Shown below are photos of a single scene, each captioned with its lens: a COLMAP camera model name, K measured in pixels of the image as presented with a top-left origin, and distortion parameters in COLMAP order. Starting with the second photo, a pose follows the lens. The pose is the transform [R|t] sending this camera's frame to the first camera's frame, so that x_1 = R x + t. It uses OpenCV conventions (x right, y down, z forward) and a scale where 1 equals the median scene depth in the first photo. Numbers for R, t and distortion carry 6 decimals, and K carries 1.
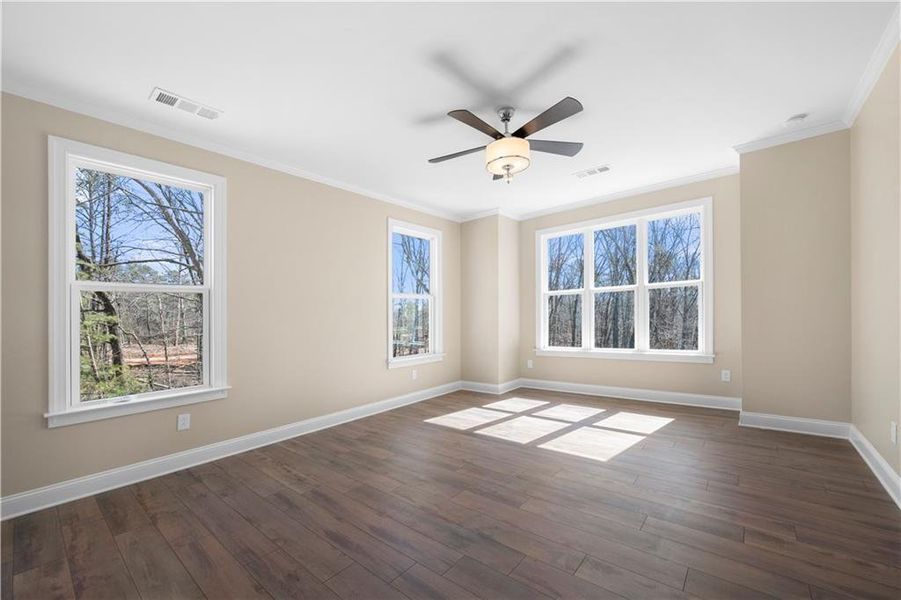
lens RADIAL K [[364.6, 0, 451.6], [0, 364.6, 308.1], [0, 0, 1]] dist [0.000770, 0.000403]
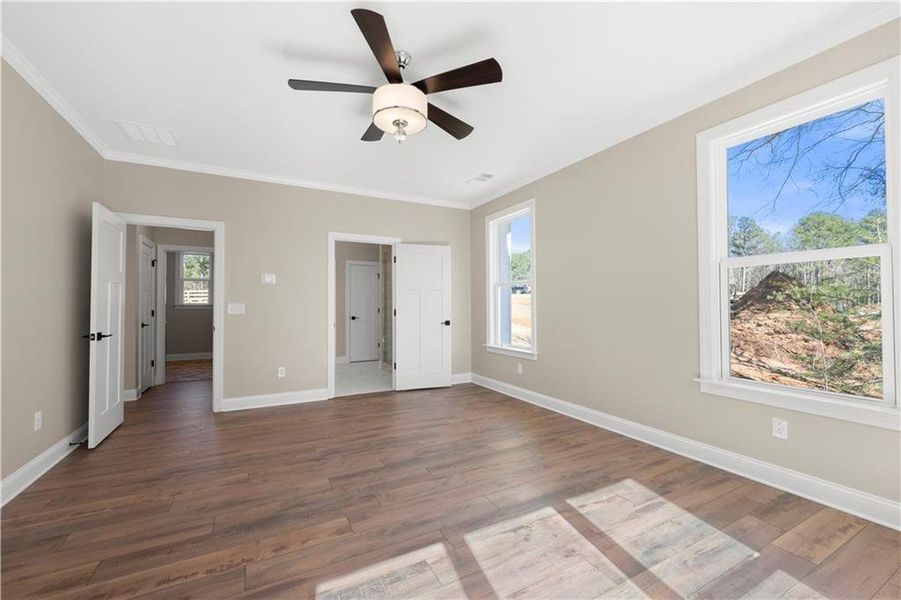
lens RADIAL K [[364.6, 0, 451.6], [0, 364.6, 308.1], [0, 0, 1]] dist [0.000770, 0.000403]
pose [[-0.377649, 0.039753, -0.925095, 0.620682], [0.040193, 0.998840, 0.026514, 0.004093], [0.925076, -0.027170, -0.378809, 1.049371]]
